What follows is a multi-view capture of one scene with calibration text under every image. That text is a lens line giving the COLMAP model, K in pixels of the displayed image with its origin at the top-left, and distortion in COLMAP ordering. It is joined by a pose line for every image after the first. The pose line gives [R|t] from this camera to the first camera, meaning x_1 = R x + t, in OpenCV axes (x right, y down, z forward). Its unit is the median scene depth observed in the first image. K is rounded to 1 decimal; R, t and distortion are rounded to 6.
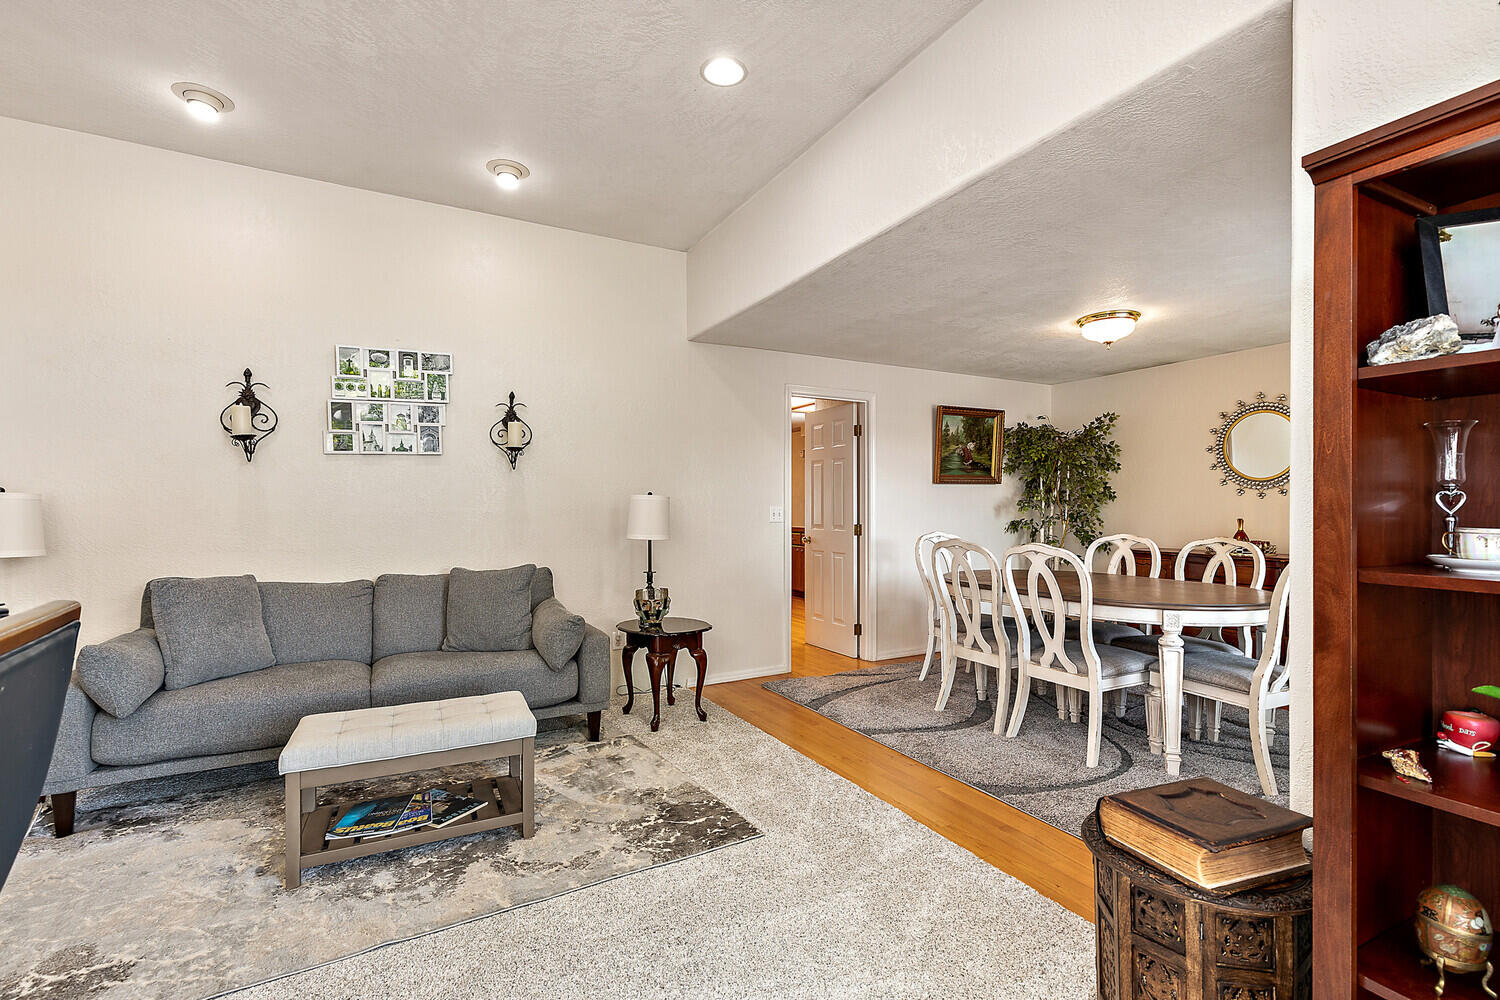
lens RADIAL K [[685.1, 0, 753.4], [0, 685.1, 503.6], [0, 0, 1]] dist [0.011079, -0.002474]
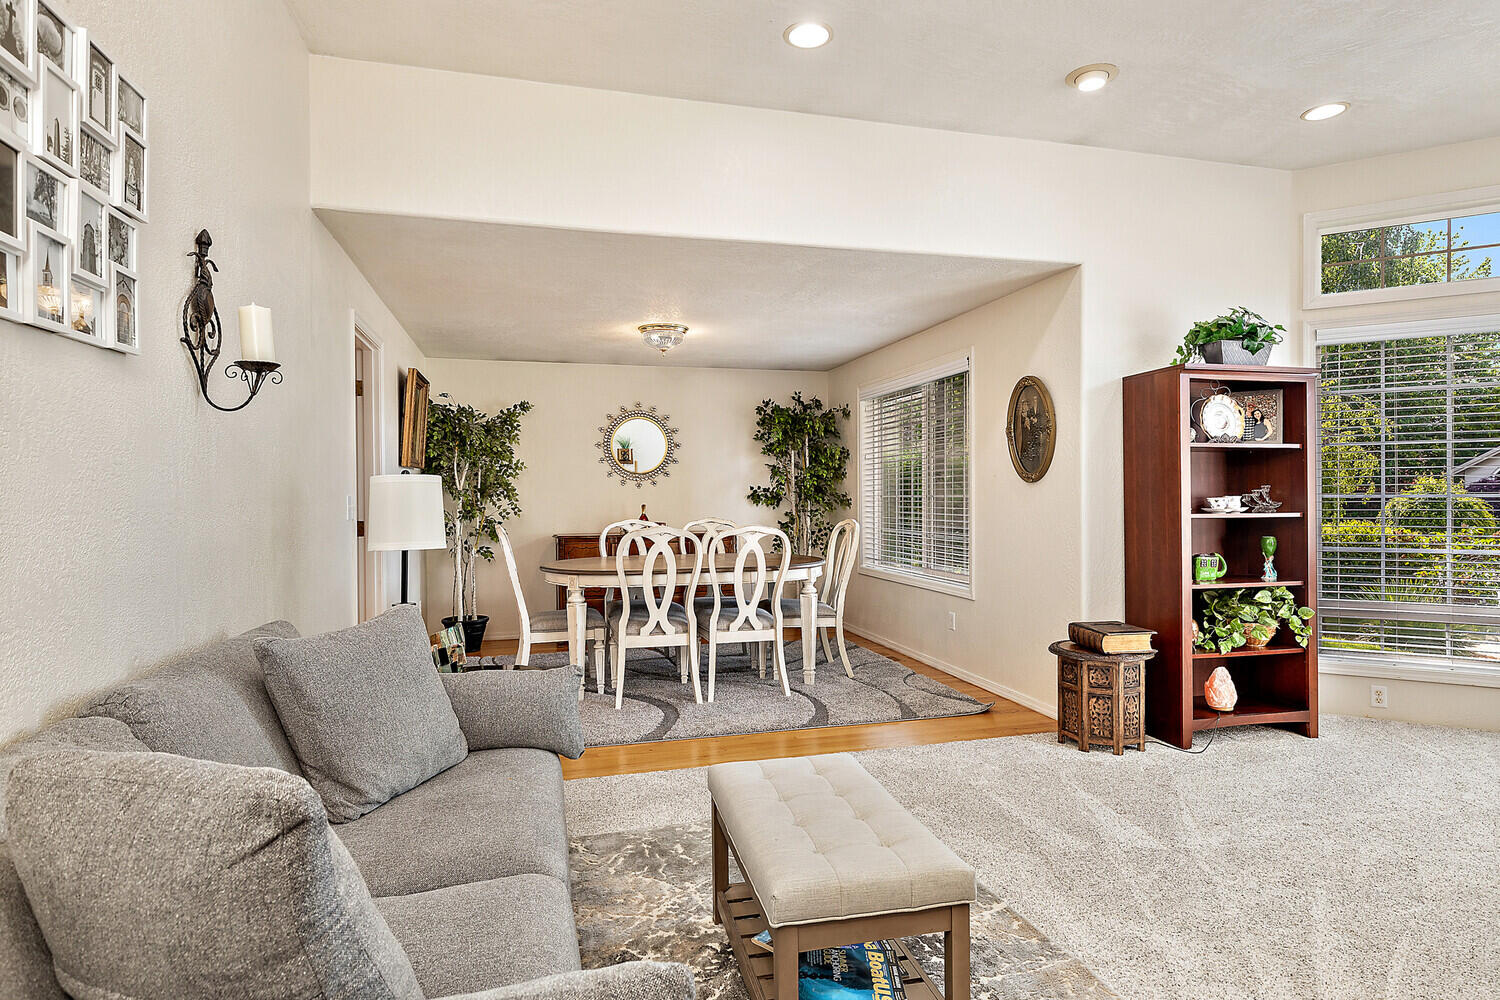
lens RADIAL K [[829.5, 0, 741.1], [0, 829.5, 502.6], [0, 0, 1]] dist [0.016126, -0.006358]
pose [[0.245133, -0.010977, 0.969427, -0.657751], [-0.000350, 0.999935, 0.011411, 0.001693], [-0.969489, -0.003136, 0.245113, 0.450721]]
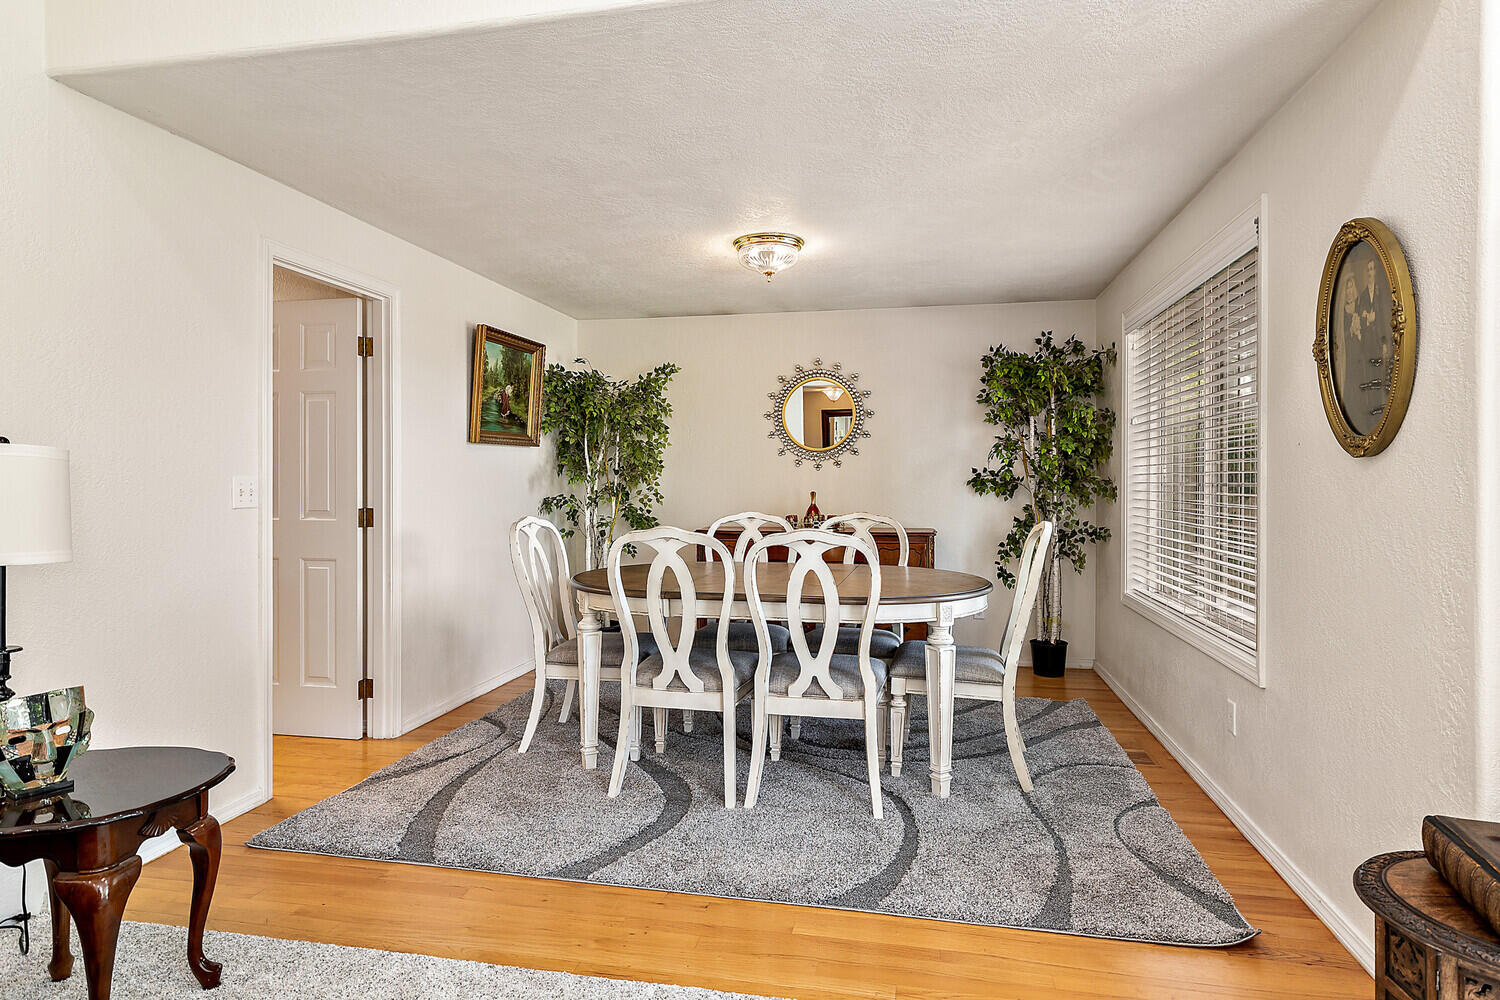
lens RADIAL K [[829.5, 0, 750.4], [0, 829.5, 477.5], [0, 0, 1]] dist [0.016126, -0.006358]
pose [[0.644386, 0.003061, 0.764694, -0.198450], [-0.005696, 0.999983, 0.000796, 0.002350], [-0.764679, -0.004869, 0.644393, 0.328017]]
